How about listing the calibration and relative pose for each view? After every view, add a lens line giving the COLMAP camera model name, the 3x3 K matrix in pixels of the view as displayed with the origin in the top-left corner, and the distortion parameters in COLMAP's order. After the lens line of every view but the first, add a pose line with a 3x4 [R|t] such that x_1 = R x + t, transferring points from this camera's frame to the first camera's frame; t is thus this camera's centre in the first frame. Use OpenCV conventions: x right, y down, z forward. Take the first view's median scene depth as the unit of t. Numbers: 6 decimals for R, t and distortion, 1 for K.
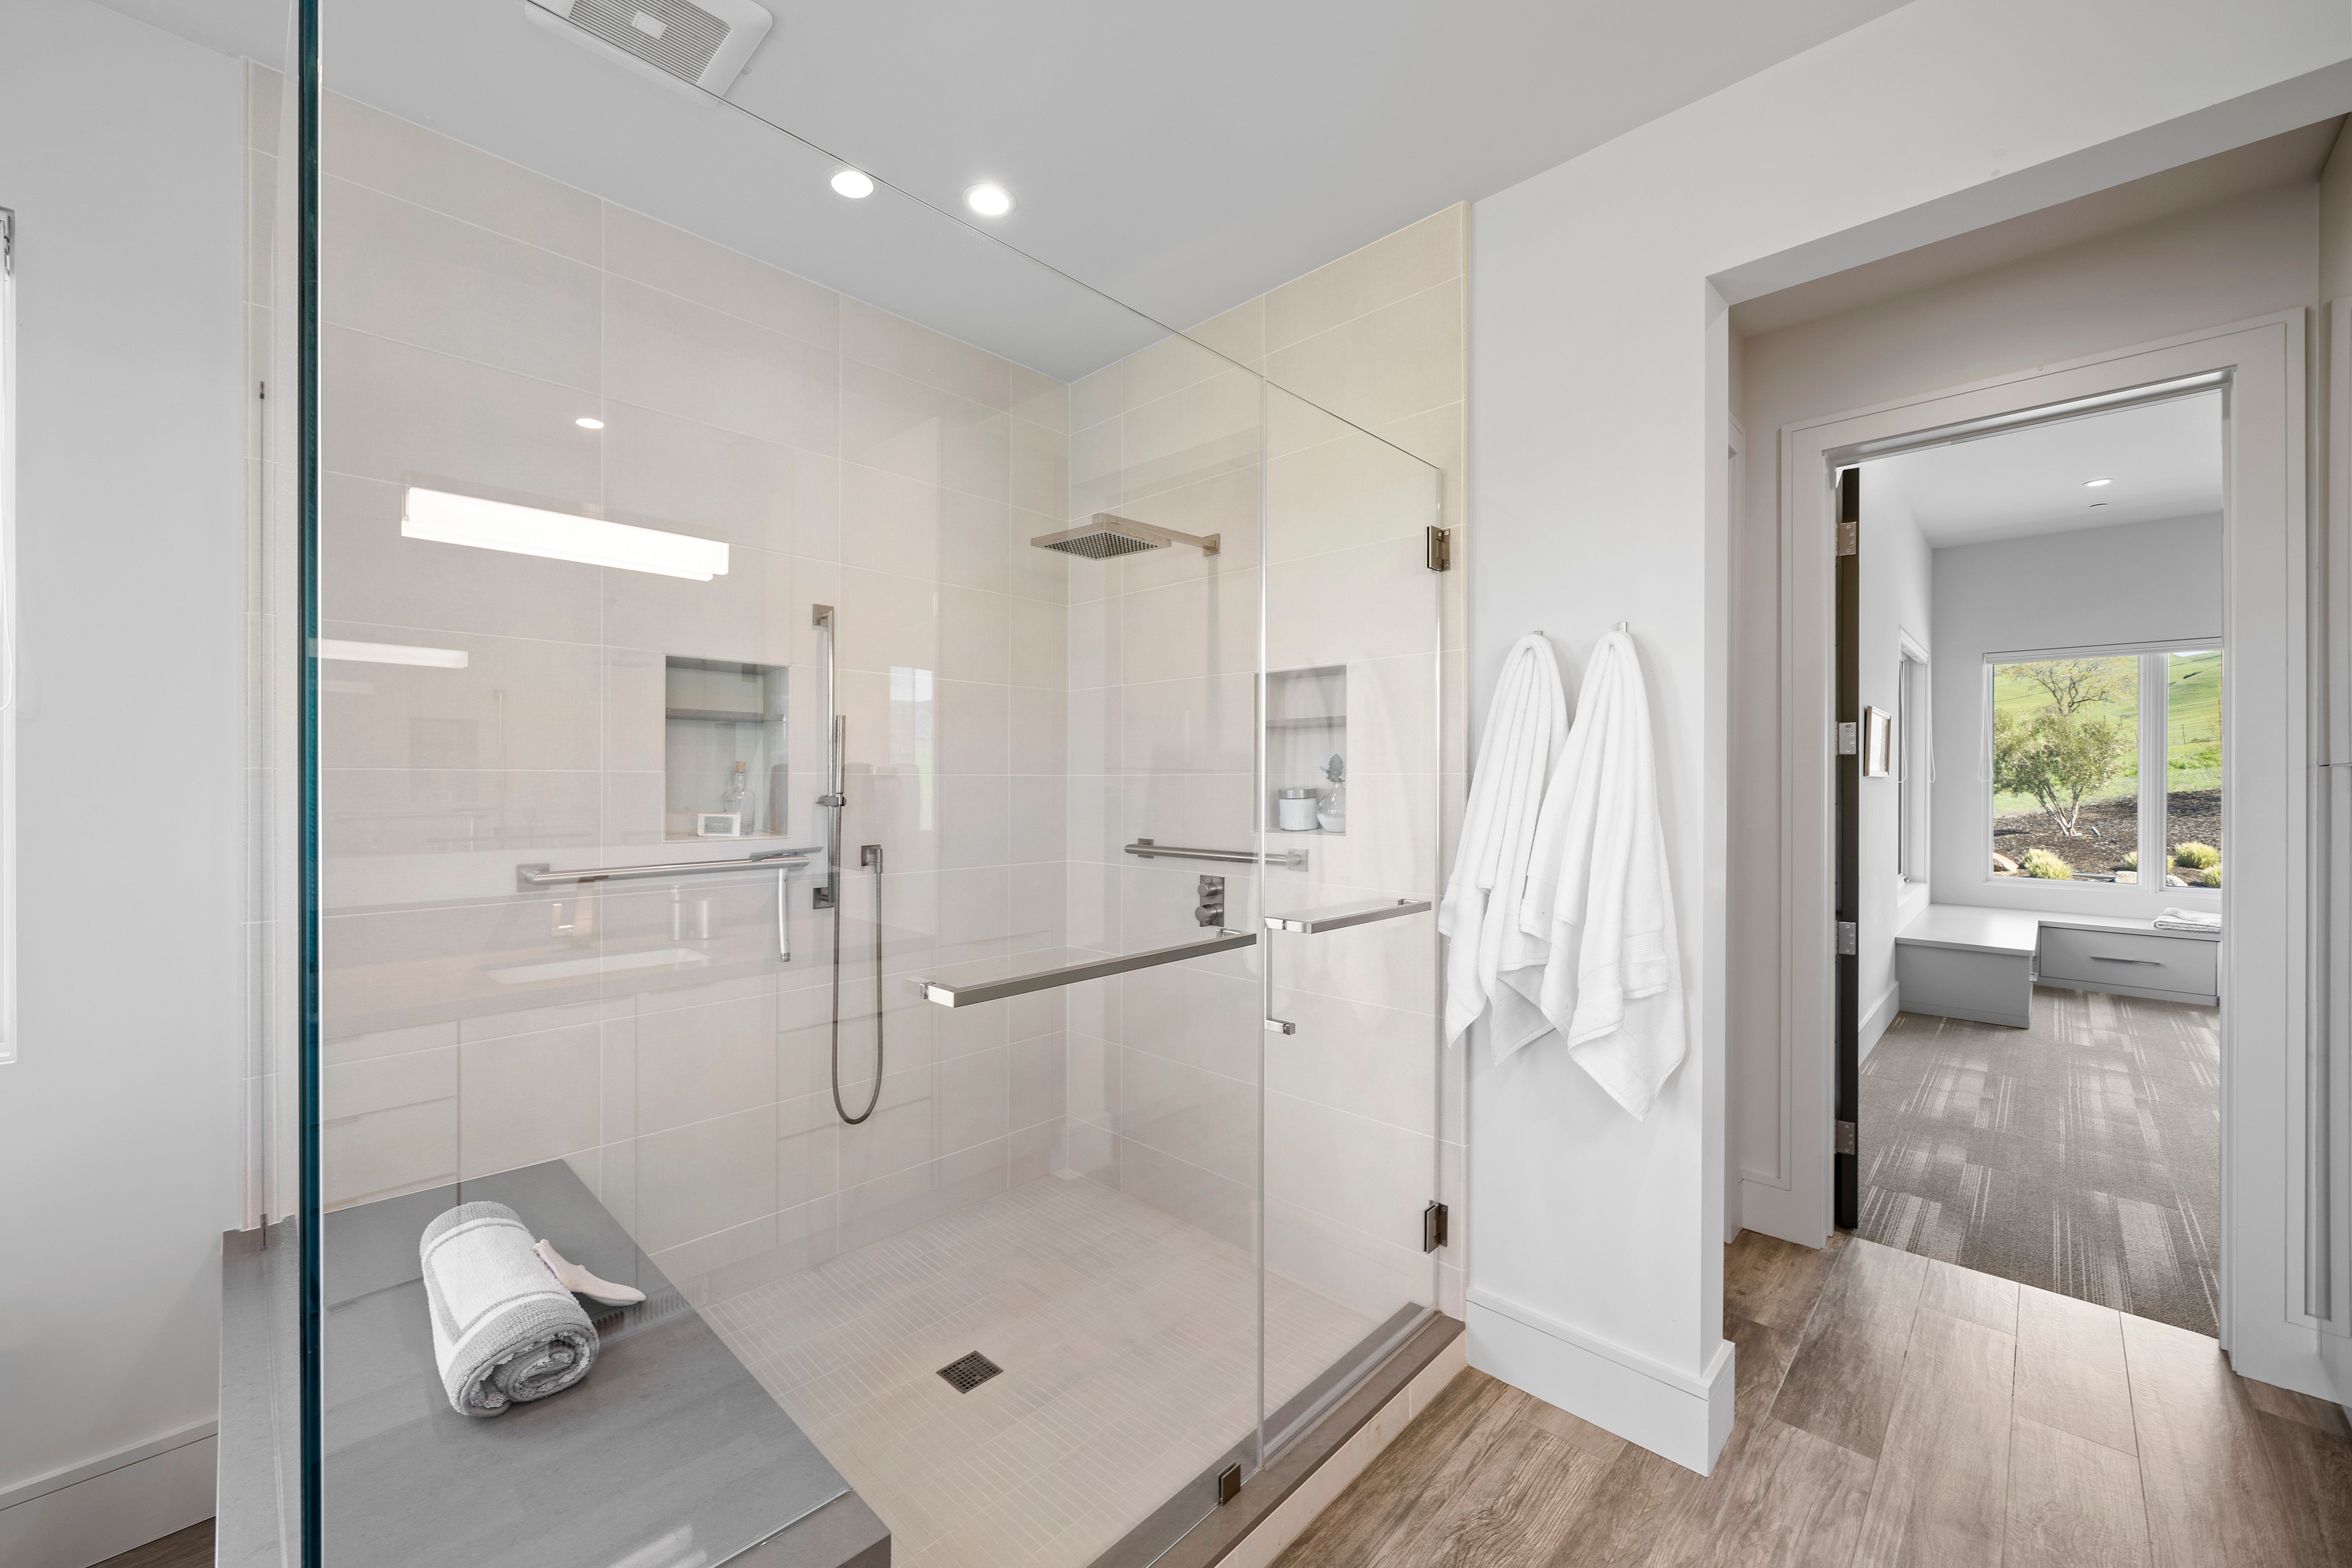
lens RADIAL K [[900.8, 0, 1177.1], [0, 900.8, 781.8], [0, 0, 1]] dist [-0.002804, 0.001166]
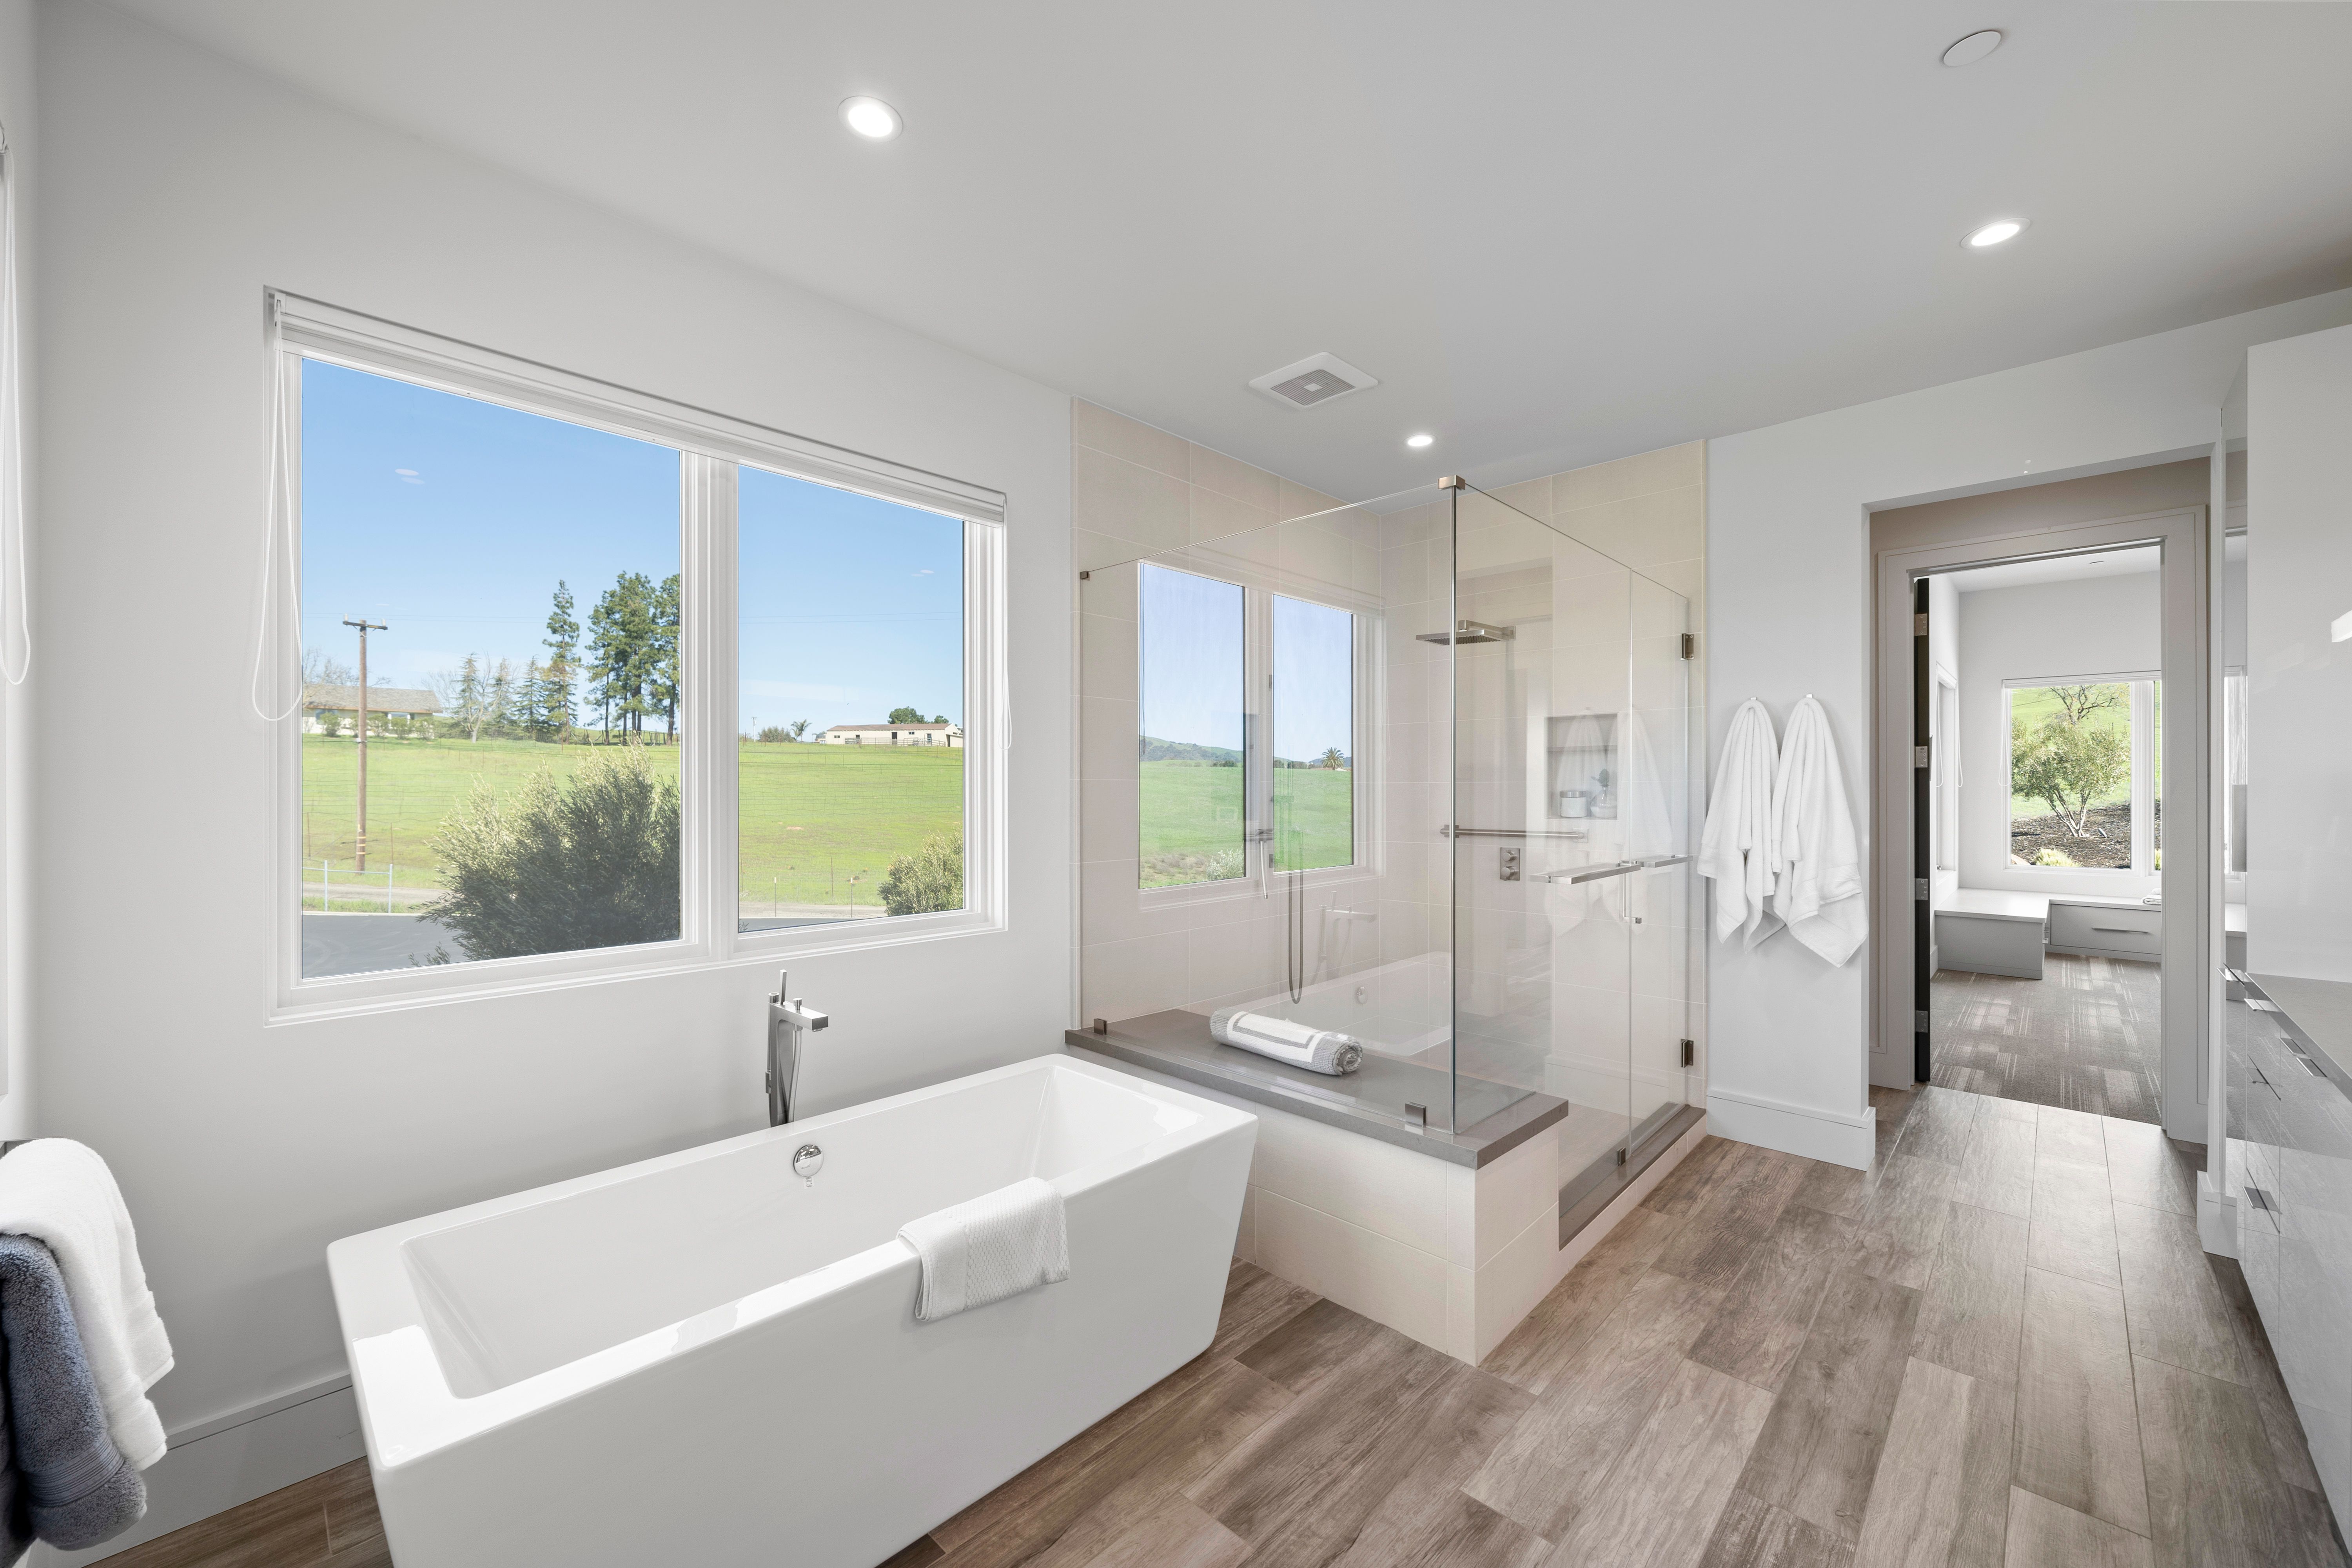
lens RADIAL K [[900.8, 0, 1180.1], [0, 900.8, 785.7], [0, 0, 1]] dist [-0.002804, 0.001166]
pose [[0.999989, -0.002016, -0.004320, -0.518218], [0.002002, 0.999993, -0.003289, 0.002943], [0.004327, 0.003281, 0.999985, -0.541312]]
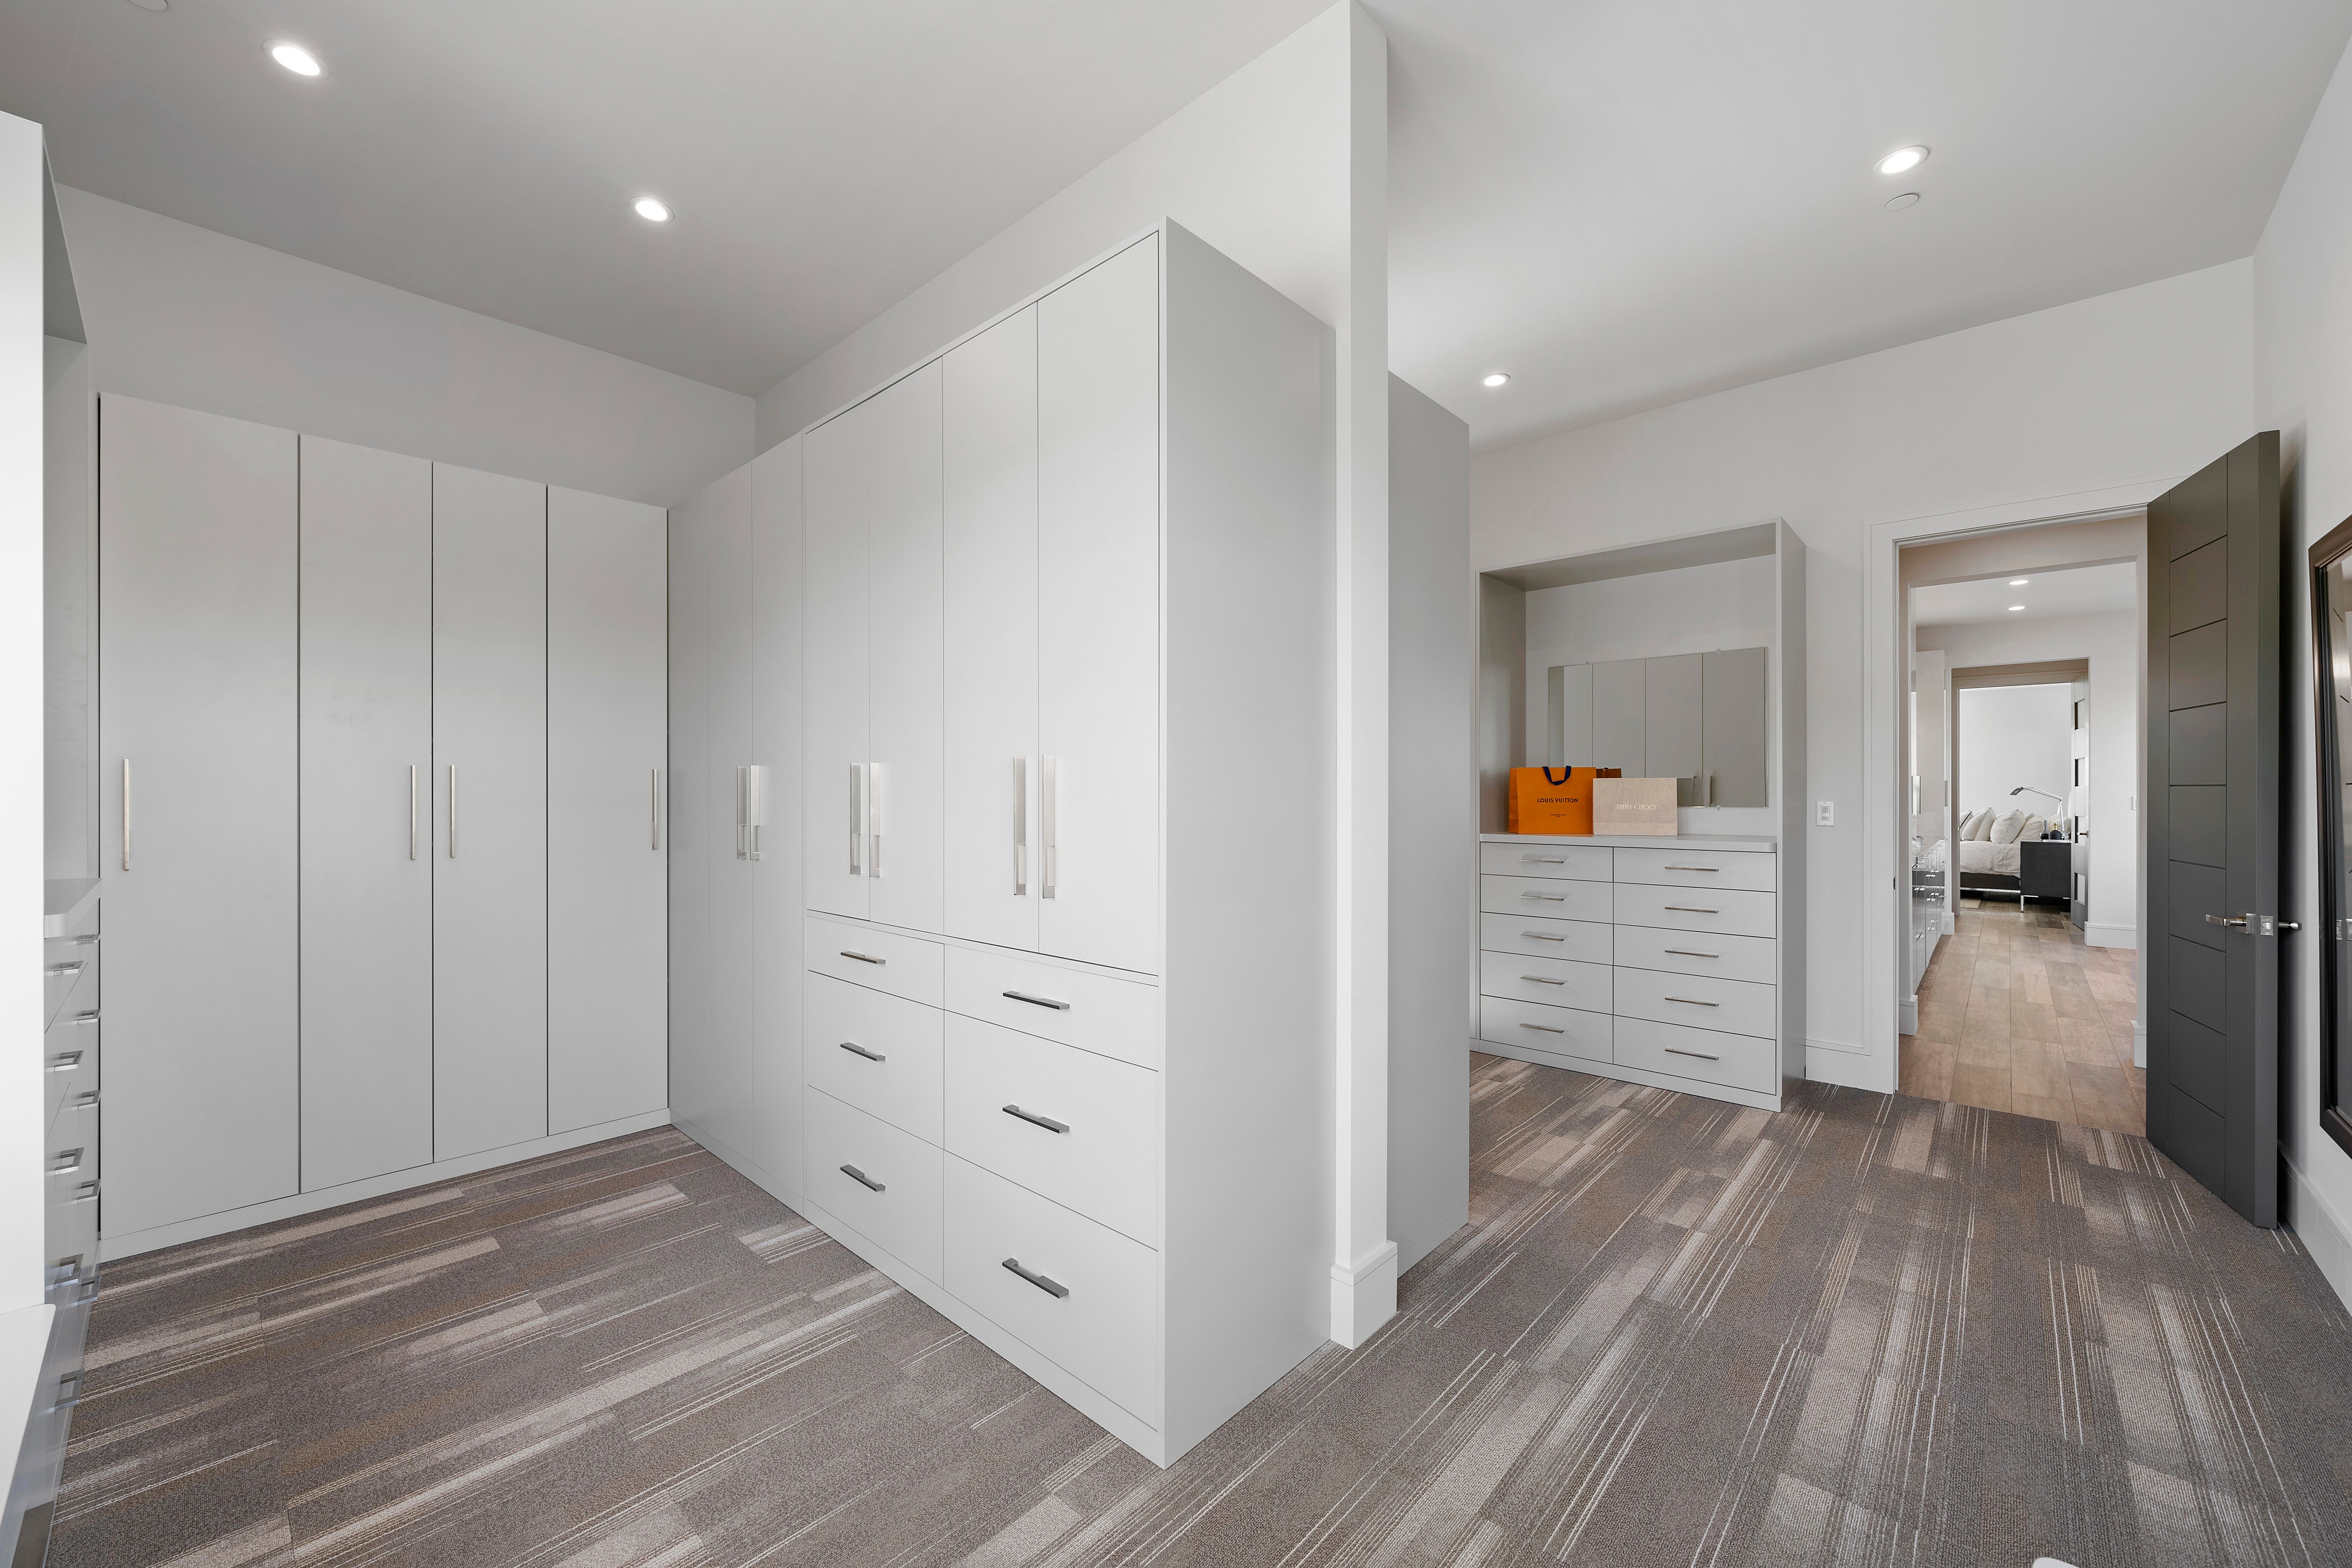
lens RADIAL K [[900.8, 0, 1174.5], [0, 900.8, 788.5], [0, 0, 1]] dist [-0.002804, 0.001166]
pose [[-0.999685, -0.005654, -0.024435, 2.186095], [-0.005804, 0.999965, 0.006068, 0.030464], [0.024400, 0.006208, -0.999683, 2.269682]]
